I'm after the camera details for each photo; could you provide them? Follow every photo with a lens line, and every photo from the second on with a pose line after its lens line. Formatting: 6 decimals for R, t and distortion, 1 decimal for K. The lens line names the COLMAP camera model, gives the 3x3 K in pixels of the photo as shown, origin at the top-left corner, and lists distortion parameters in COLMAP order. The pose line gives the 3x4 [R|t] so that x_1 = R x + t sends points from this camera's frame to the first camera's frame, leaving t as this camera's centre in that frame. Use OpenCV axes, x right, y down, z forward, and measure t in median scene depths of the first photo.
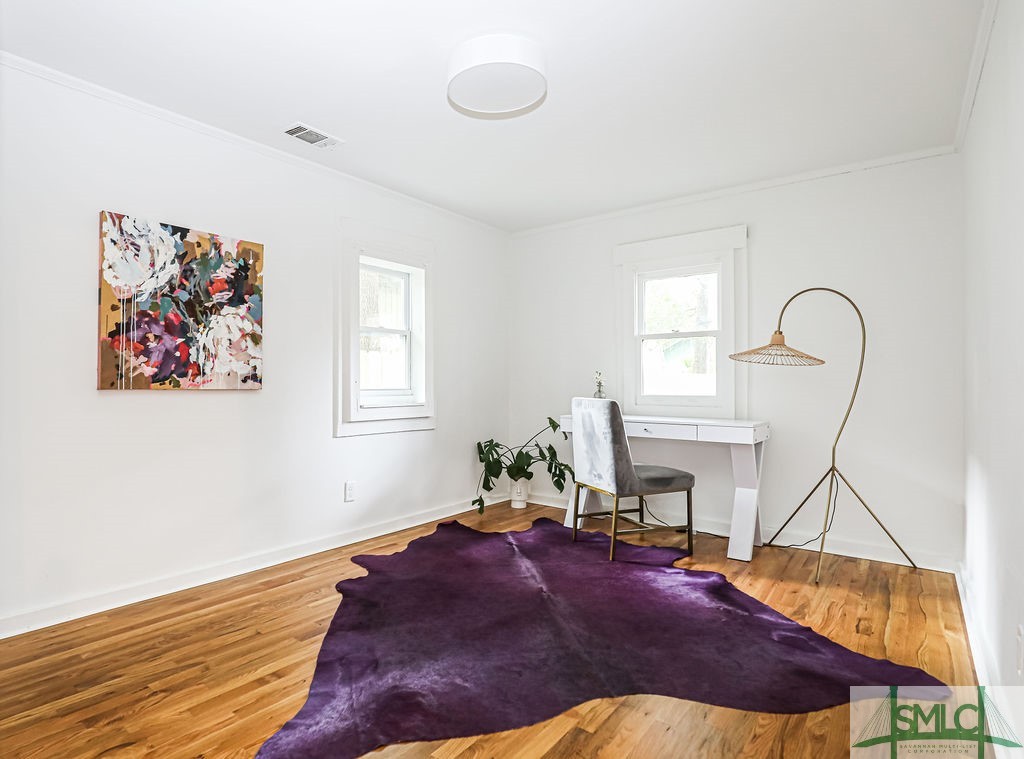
lens RADIAL K [[454.9, 0, 509.6], [0, 454.9, 381.3], [0, 0, 1]] dist [-0.021809, -0.000061]
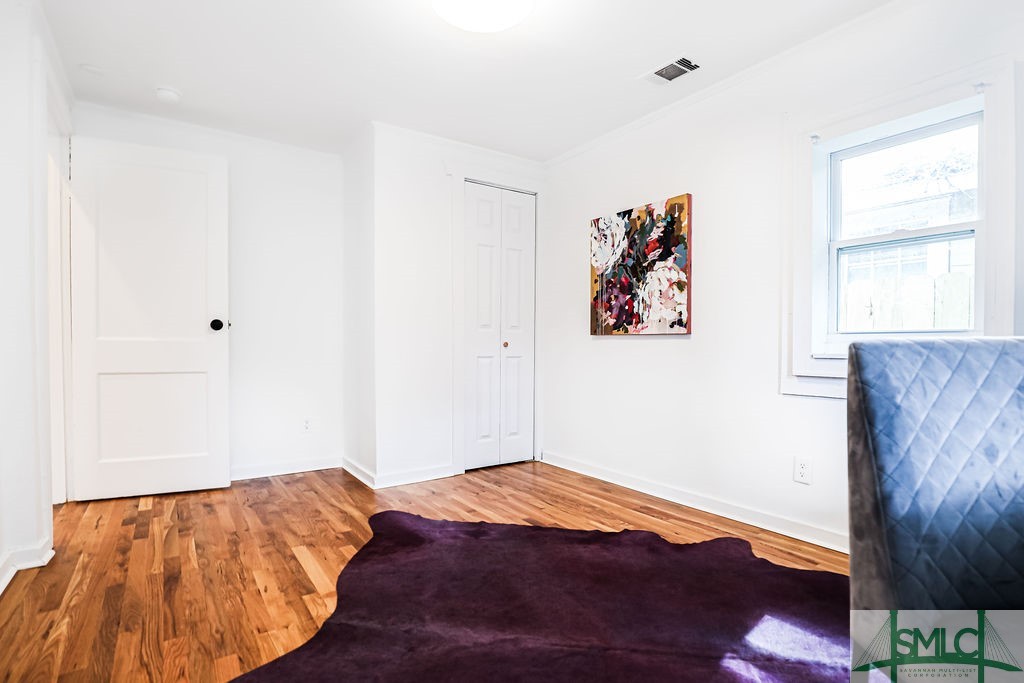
lens RADIAL K [[477.8, 0, 509.6], [0, 477.8, 345.8], [0, 0, 1]] dist [-0.014332, 0.003522]
pose [[-0.212267, 0.003398, -0.977206, 0.697928], [0.012130, 0.999926, 0.000842, 0.046042], [0.977136, -0.011675, -0.212292, 0.956224]]
